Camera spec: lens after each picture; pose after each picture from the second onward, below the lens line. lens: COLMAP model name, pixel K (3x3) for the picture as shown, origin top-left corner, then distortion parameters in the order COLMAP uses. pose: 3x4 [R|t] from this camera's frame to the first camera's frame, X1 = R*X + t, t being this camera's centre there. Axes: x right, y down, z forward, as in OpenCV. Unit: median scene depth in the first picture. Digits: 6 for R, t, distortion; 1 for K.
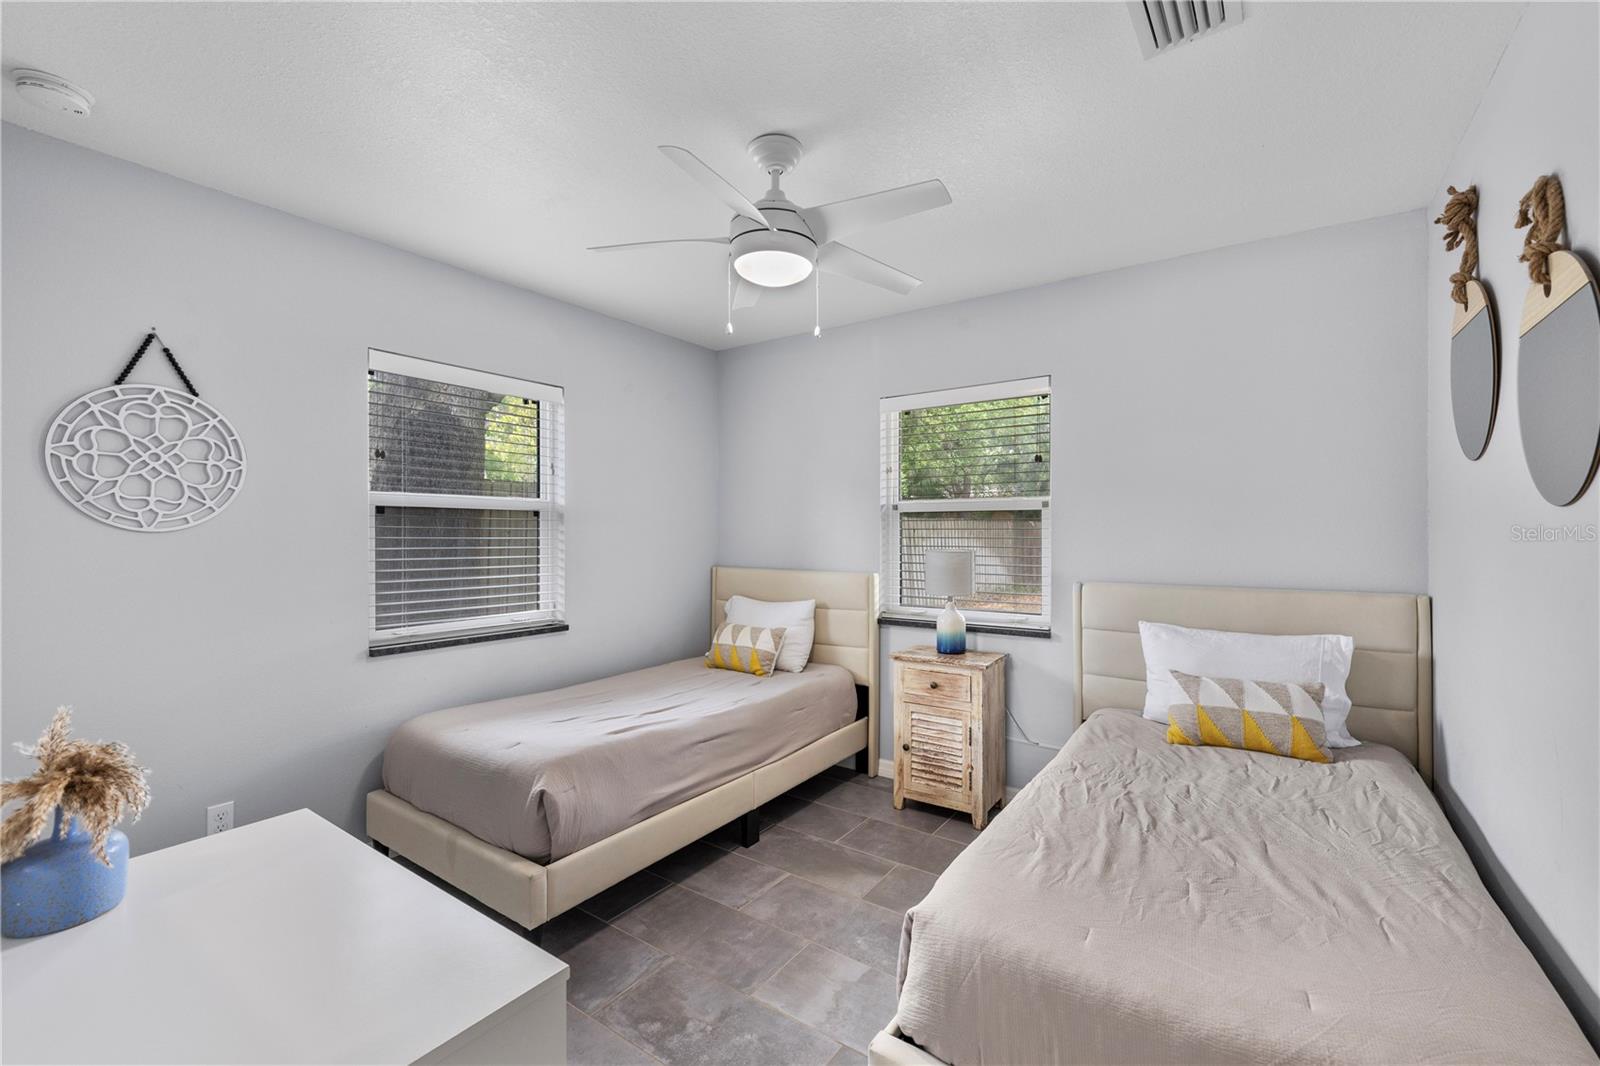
lens RADIAL K [[672.4, 0, 797.7], [0, 672.4, 528.0], [0, 0, 1]] dist [0.000253, -0.000014]
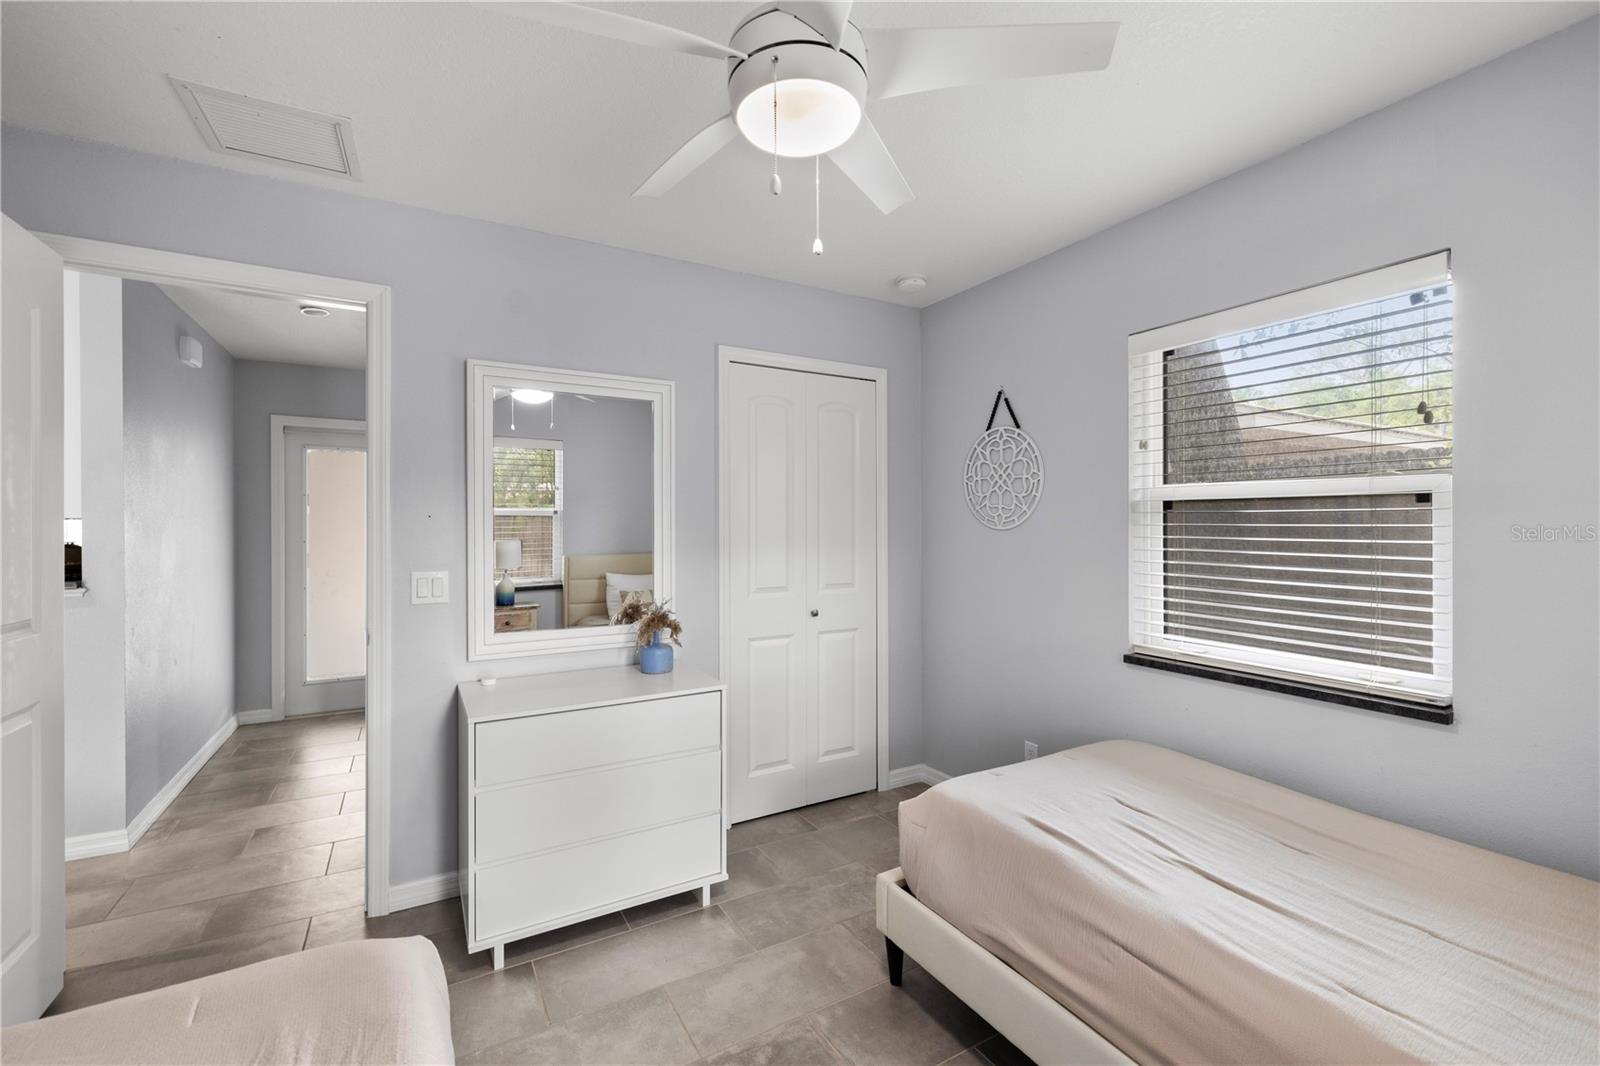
lens RADIAL K [[672.4, 0, 797.7], [0, 672.4, 528.0], [0, 0, 1]] dist [0.000253, -0.000014]
pose [[-0.437881, 0.002605, -0.899029, 0.491699], [0.006374, 0.999980, -0.000207, 0.000437], [0.899010, -0.005821, -0.437889, 1.174123]]
